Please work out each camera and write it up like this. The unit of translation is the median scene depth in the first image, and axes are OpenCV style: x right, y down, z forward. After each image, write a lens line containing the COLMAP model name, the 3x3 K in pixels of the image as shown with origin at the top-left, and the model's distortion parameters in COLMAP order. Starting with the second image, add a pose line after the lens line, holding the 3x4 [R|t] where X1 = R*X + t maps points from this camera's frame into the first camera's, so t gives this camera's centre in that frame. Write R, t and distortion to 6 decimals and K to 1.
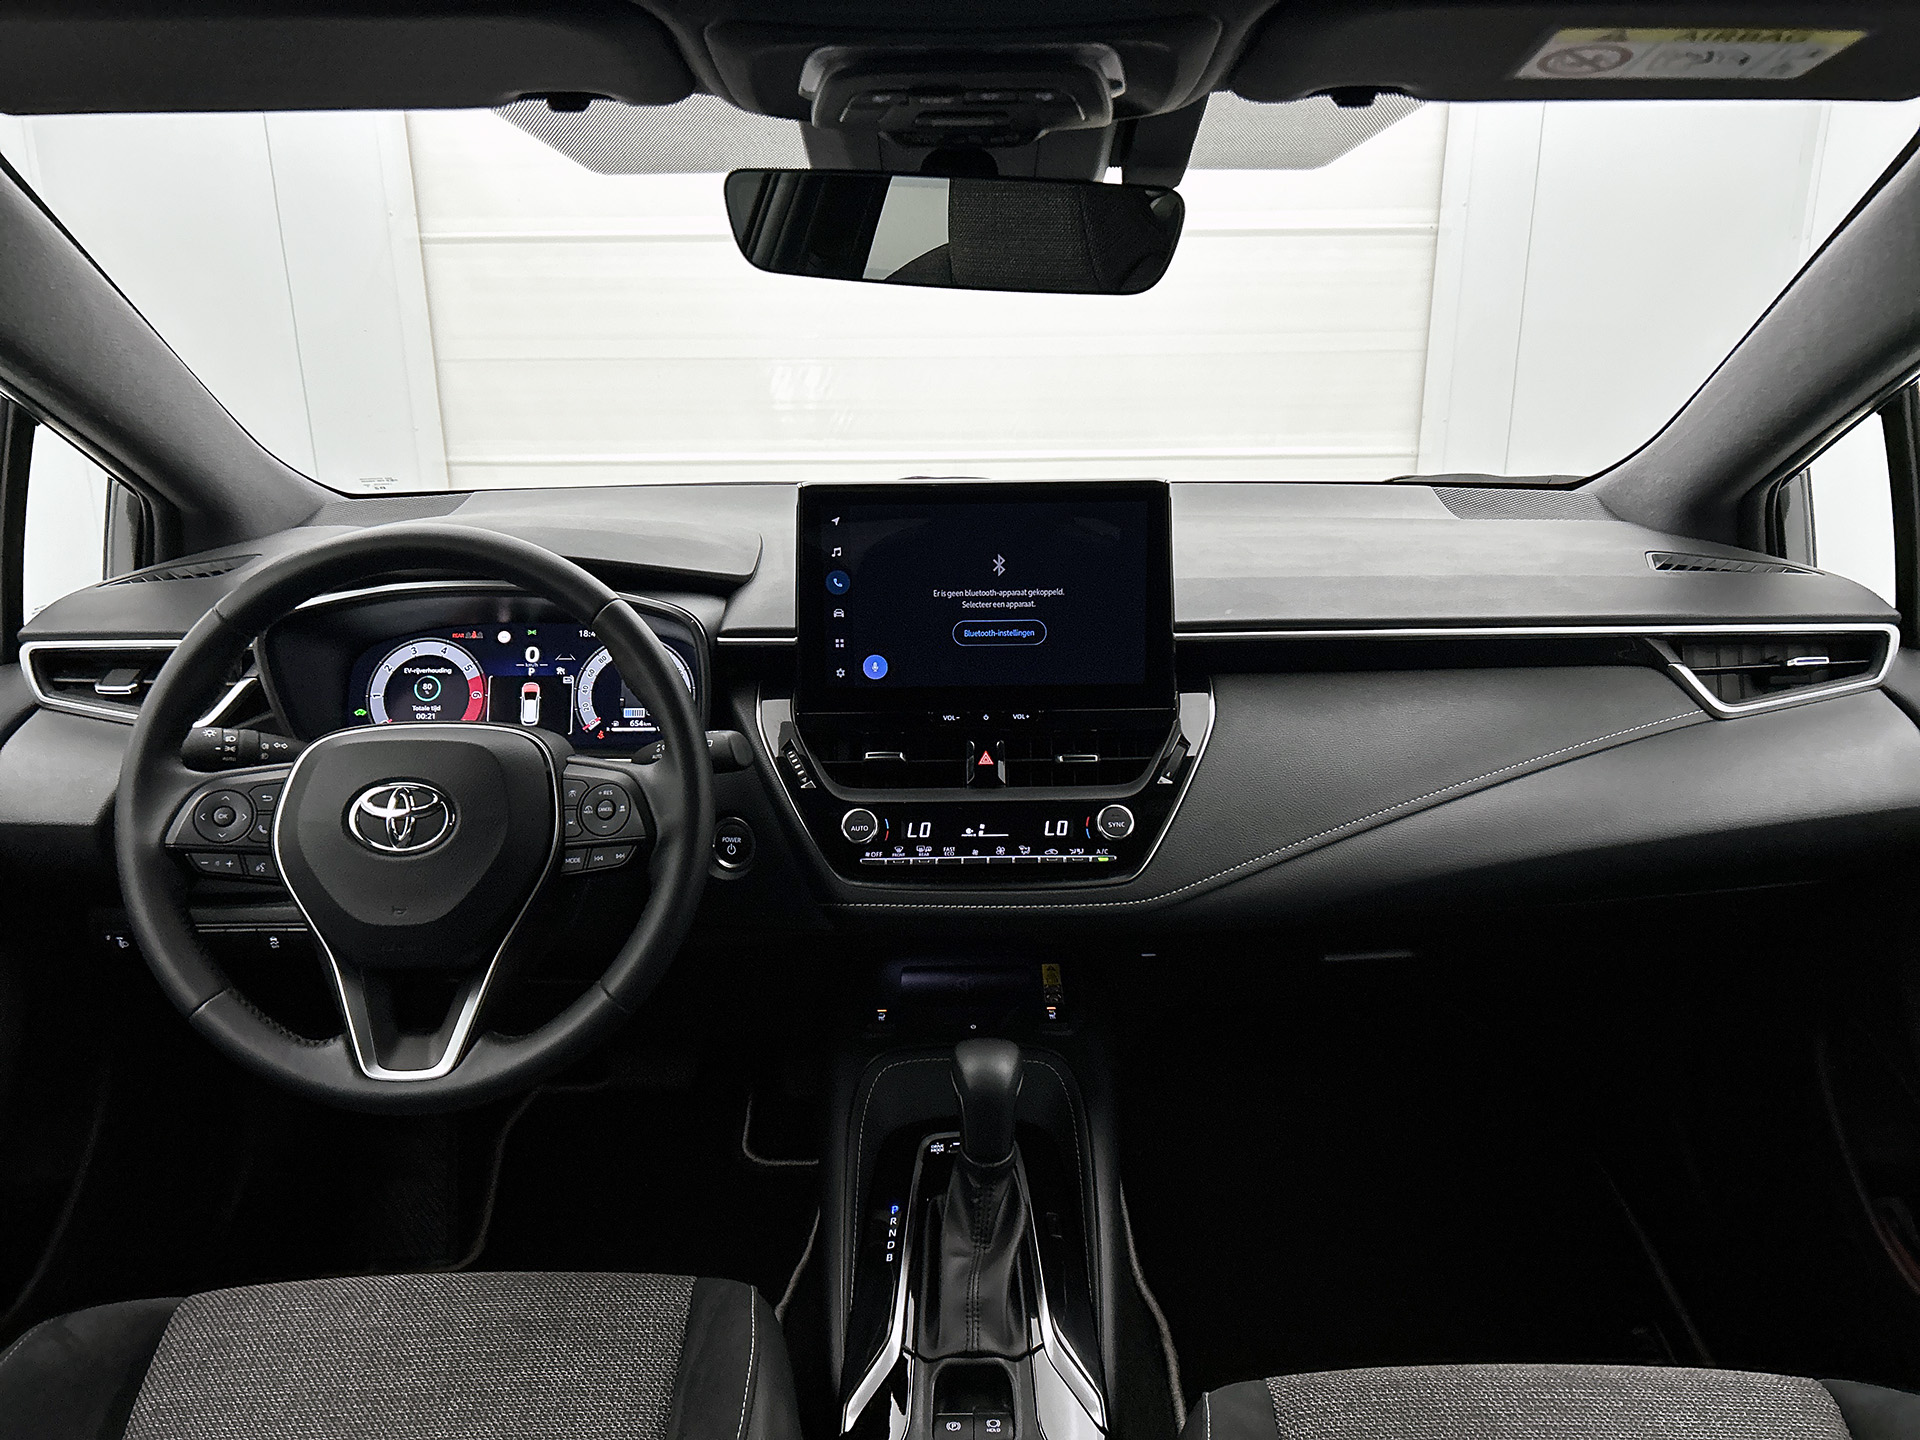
lens RADIAL K [[1439.9, 0, 966.4], [0, 1439.9, 711.1], [0, 0, 1]] dist [0.040477, -0.042510]
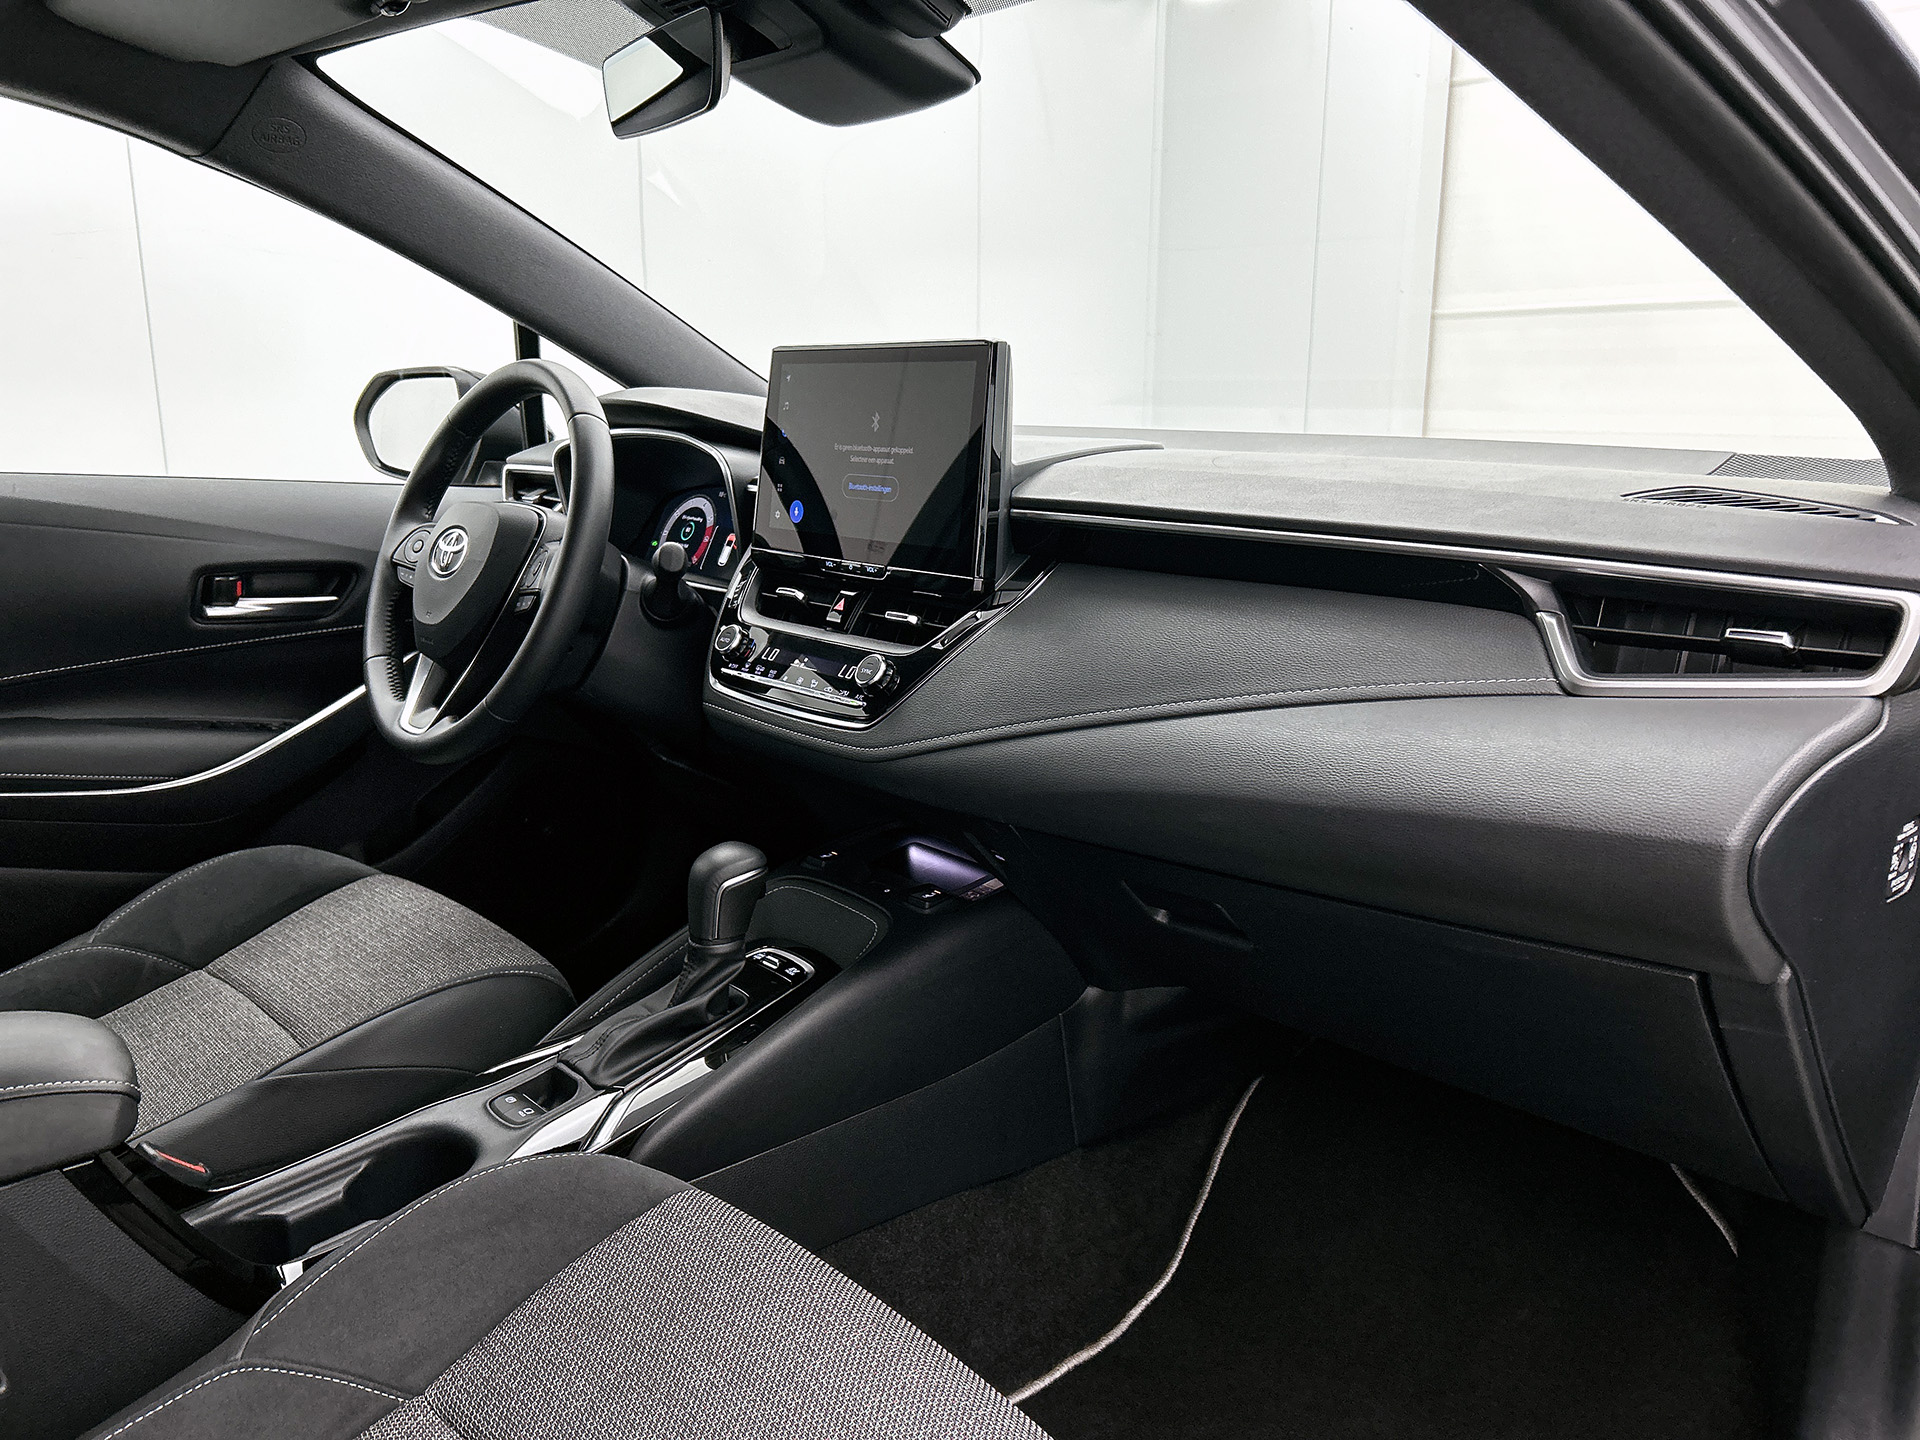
lens RADIAL K [[1439.9, 0, 956.6], [0, 1439.9, 733.5], [0, 0, 1]] dist [0.040477, -0.042510]
pose [[0.665140, 0.182588, -0.724051, 0.814594], [-0.234835, 0.971594, 0.029285, 0.070793], [0.708831, 0.150554, 0.689124, 0.325106]]
